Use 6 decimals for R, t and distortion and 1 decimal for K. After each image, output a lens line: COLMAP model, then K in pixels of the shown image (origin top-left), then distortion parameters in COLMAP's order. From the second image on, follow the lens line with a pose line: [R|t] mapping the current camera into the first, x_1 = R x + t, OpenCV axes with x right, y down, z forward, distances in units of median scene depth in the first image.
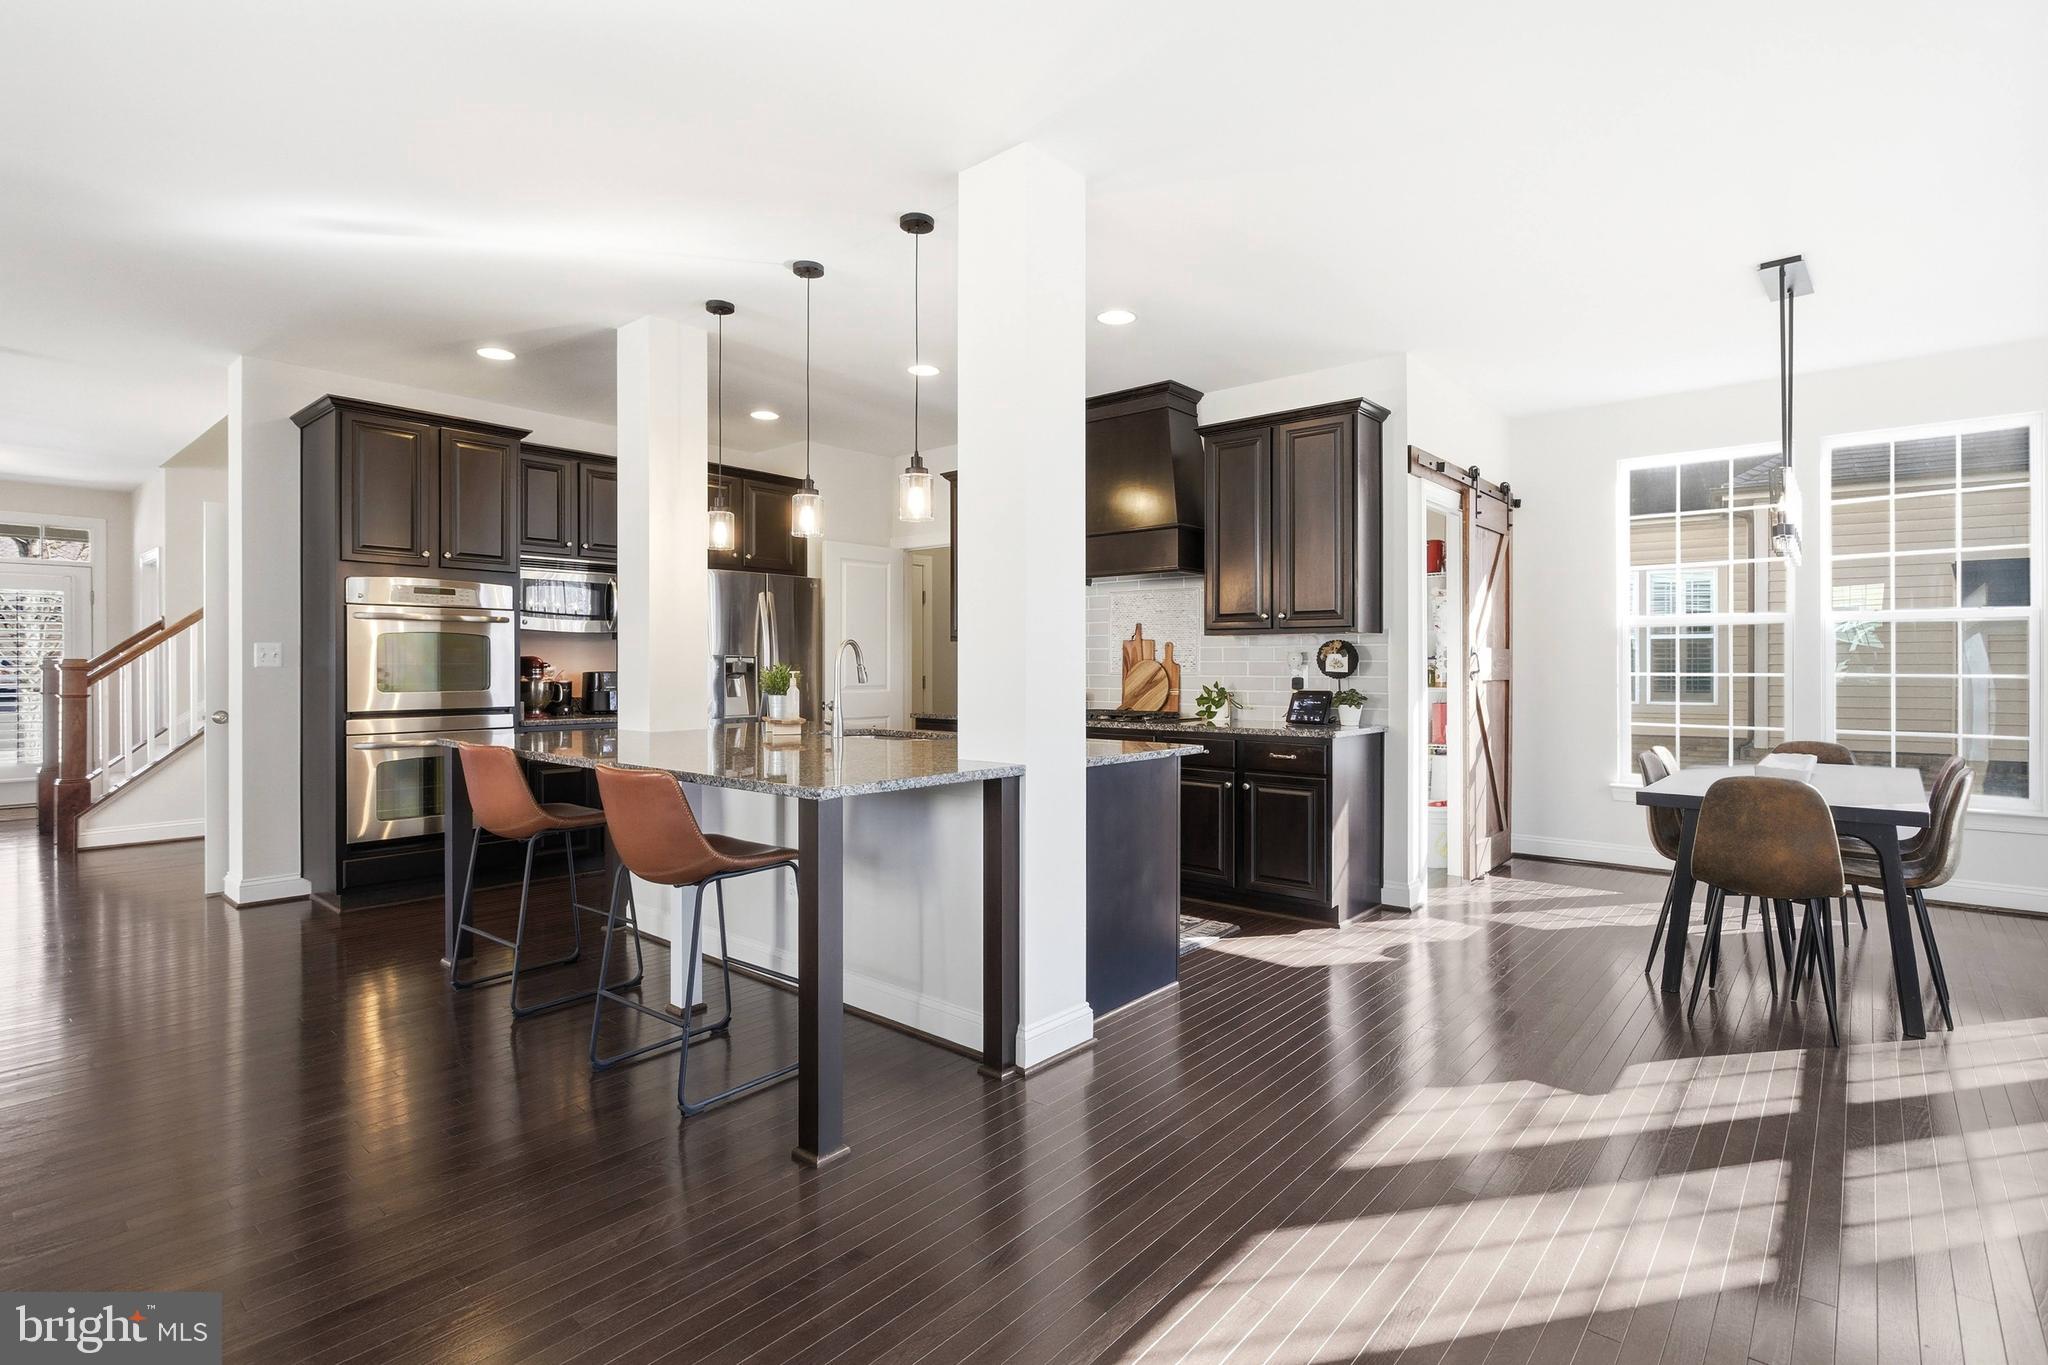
lens RADIAL K [[984.5, 0, 1034.3], [0, 984.5, 669.4], [0, 0, 1]] dist [-0.006609, 0.001809]
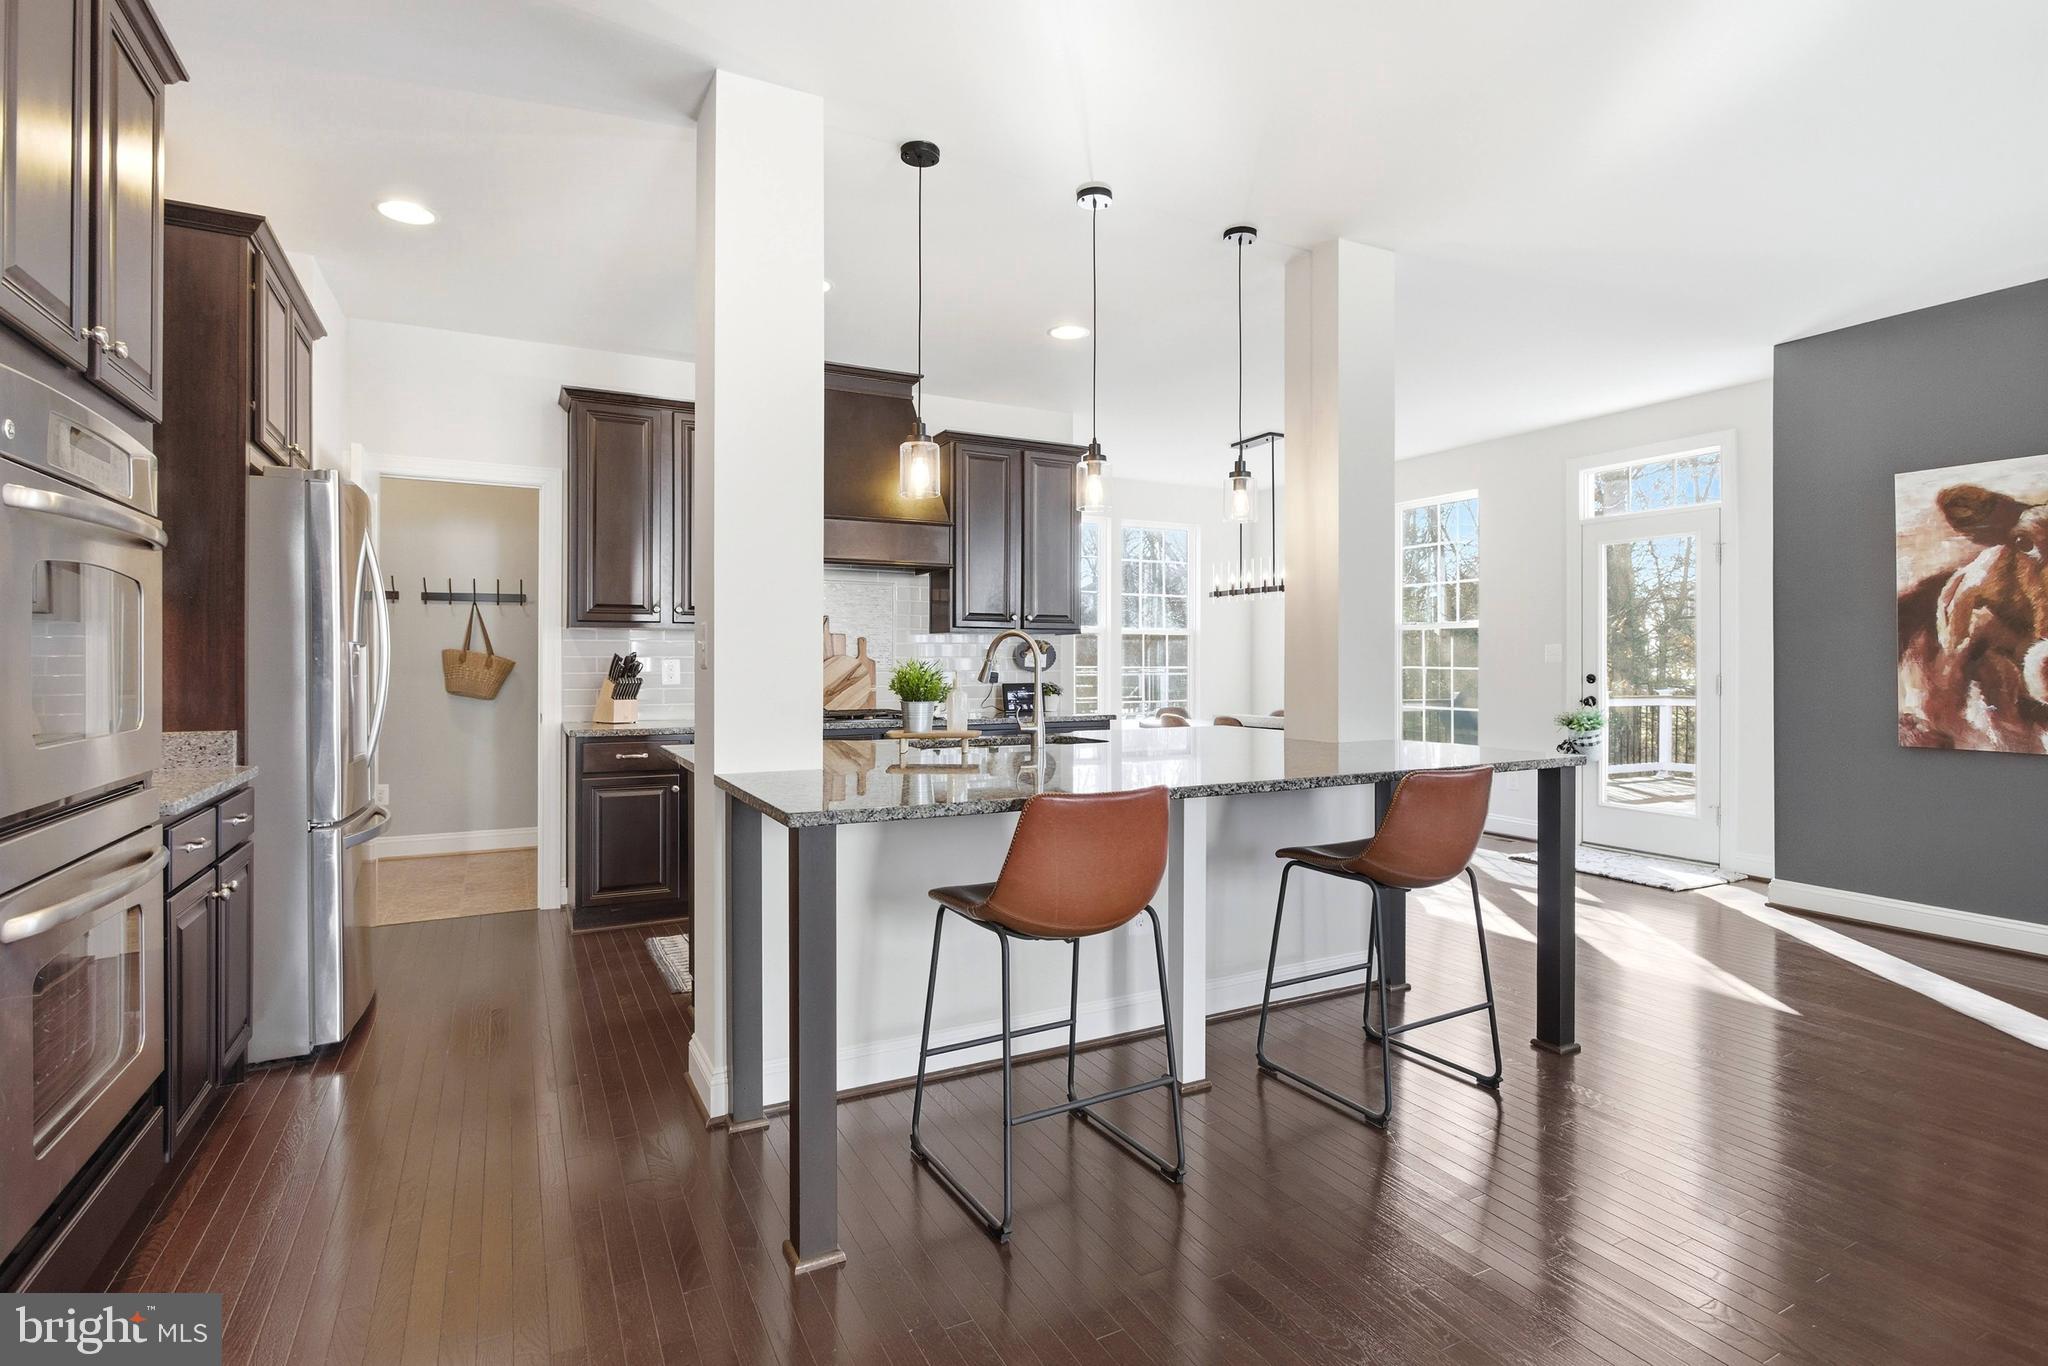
lens RADIAL K [[984.5, 0, 992.5], [0, 984.5, 679.9], [0, 0, 1]] dist [-0.006609, 0.001809]
pose [[0.383586, -0.015999, 0.923366, -0.720467], [0.000701, 0.999855, 0.017033, -0.002067], [-0.923505, -0.005886, 0.383542, 0.520534]]
